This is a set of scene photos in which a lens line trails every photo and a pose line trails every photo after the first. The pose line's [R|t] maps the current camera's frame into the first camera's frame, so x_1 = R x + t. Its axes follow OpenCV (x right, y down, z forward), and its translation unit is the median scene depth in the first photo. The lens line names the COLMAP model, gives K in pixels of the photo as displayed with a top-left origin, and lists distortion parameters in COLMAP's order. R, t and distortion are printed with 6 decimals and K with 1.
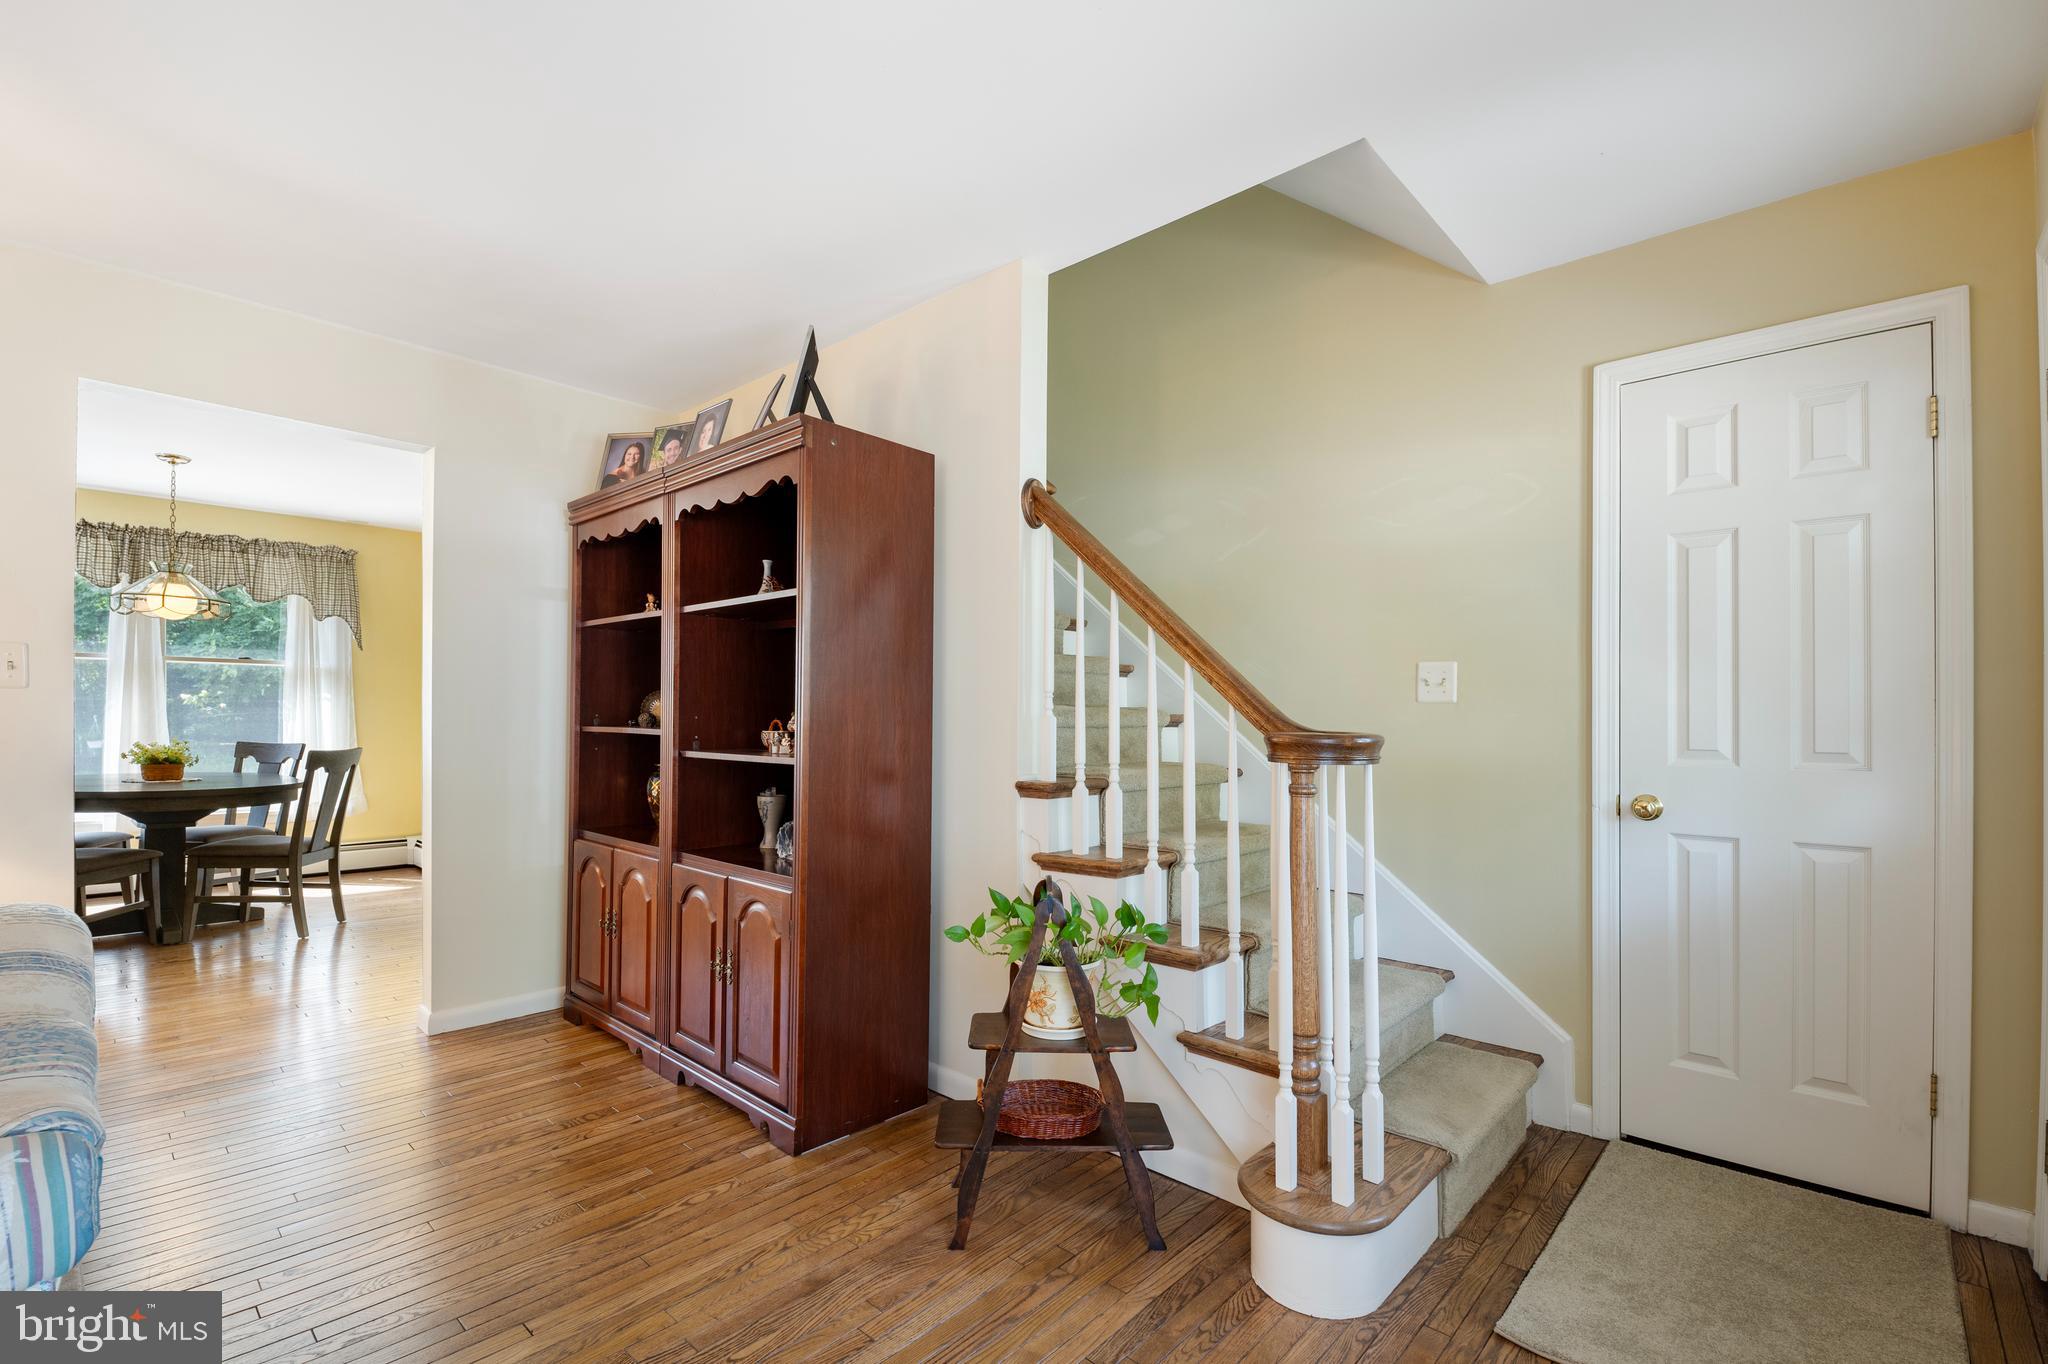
lens RADIAL K [[899.5, 0, 1021.7], [0, 899.5, 719.0], [0, 0, 1]] dist [0.022806, -0.019453]
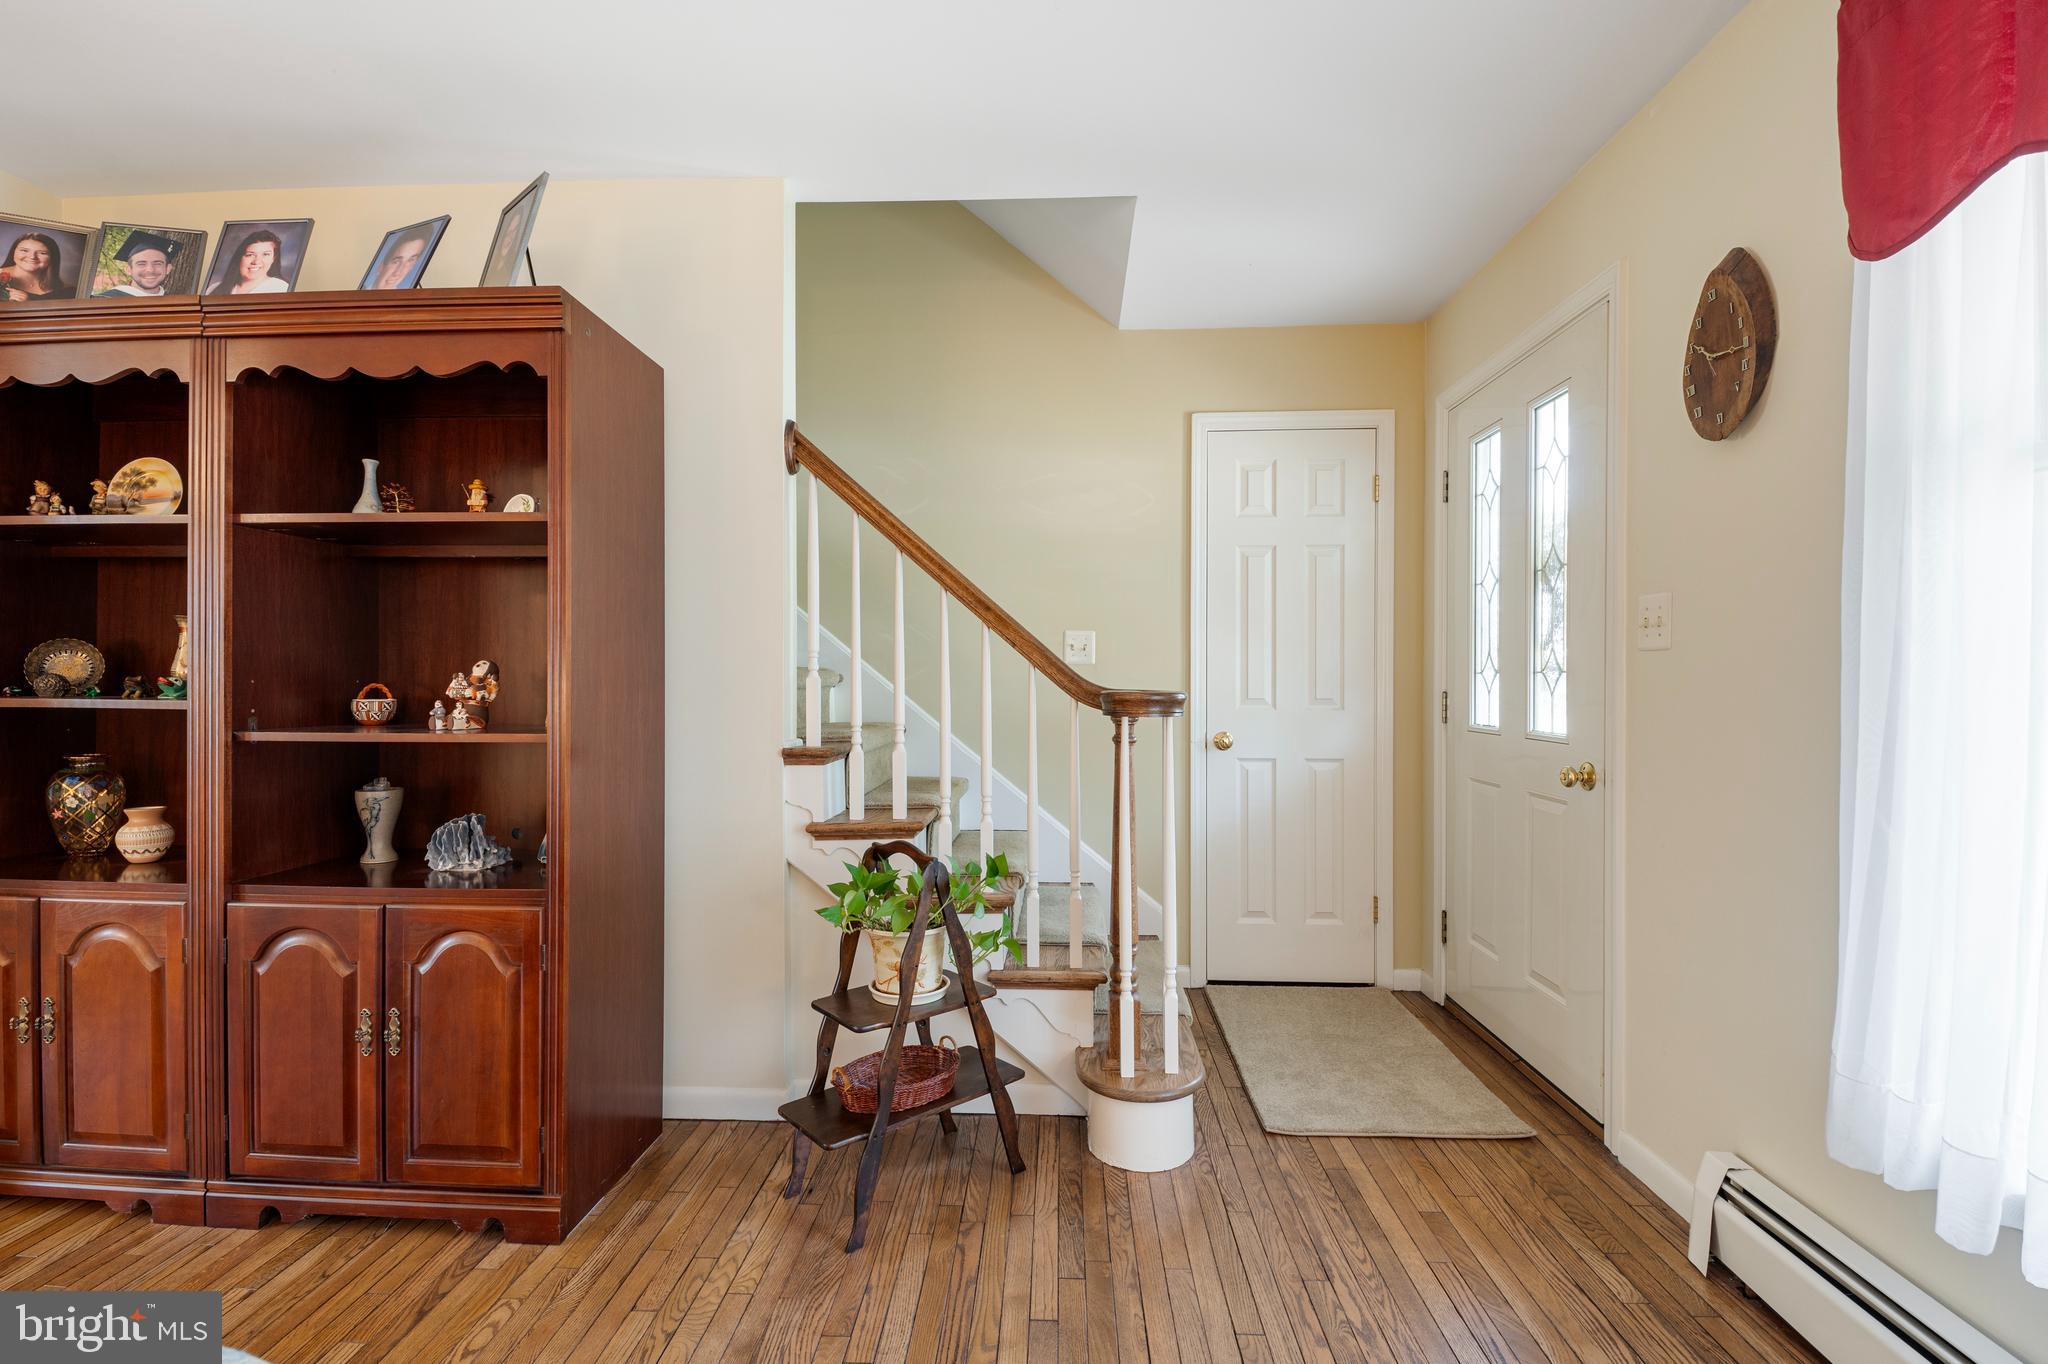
lens RADIAL K [[902.3, 0, 1023.9], [0, 902.3, 686.2], [0, 0, 1]] dist [0.017800, -0.017527]
pose [[0.762495, -0.011378, 0.646894, -0.425876], [0.004920, 0.999918, 0.011788, -0.003885], [-0.646975, -0.005806, 0.762489, 0.141619]]
